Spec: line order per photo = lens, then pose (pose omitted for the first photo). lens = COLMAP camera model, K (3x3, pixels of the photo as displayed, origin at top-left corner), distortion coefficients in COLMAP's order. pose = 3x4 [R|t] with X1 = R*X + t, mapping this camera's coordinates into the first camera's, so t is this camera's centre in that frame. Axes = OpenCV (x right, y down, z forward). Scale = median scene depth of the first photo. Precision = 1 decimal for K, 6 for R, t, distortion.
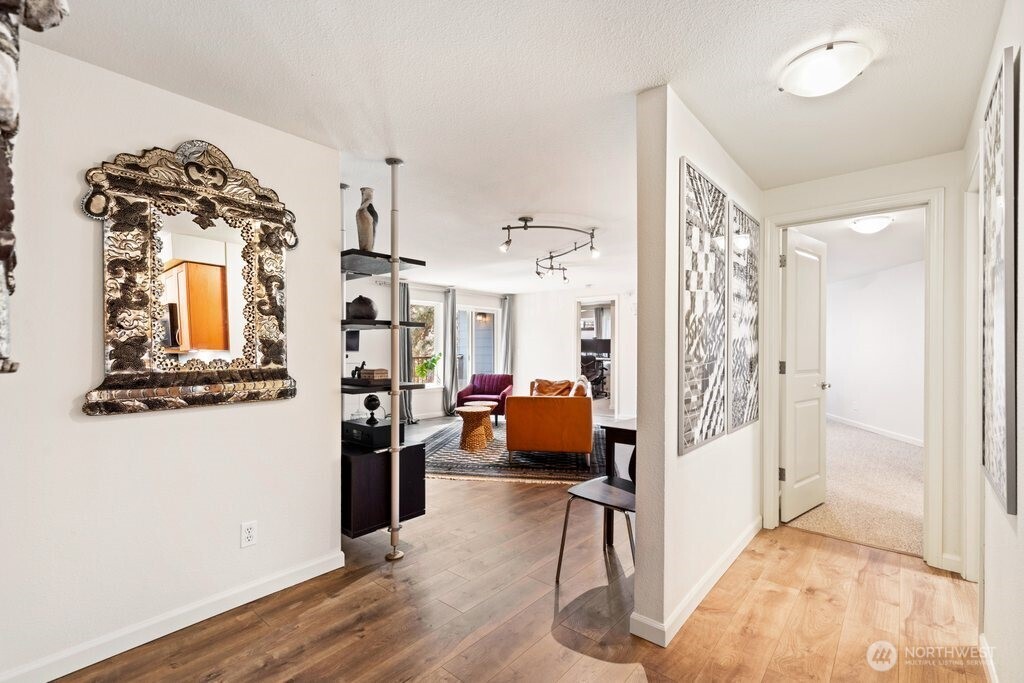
lens RADIAL K [[456.4, 0, 512.5], [0, 456.4, 347.3], [0, 0, 1]] dist [0.006404, -0.000916]
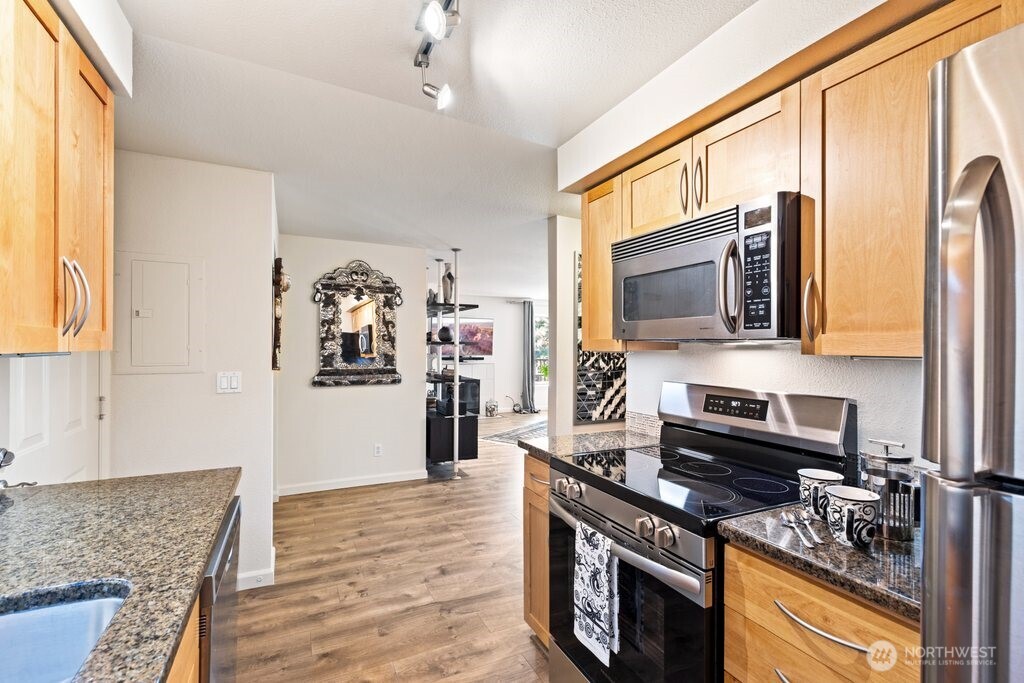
lens RADIAL K [[456.4, 0, 514.3], [0, 456.4, 348.1], [0, 0, 1]] dist [0.006404, -0.000916]
pose [[0.915593, 0.006162, -0.402059, 0.778203], [-0.005479, 0.999981, 0.002849, -0.050465], [0.402069, -0.000406, 0.915609, -0.598529]]
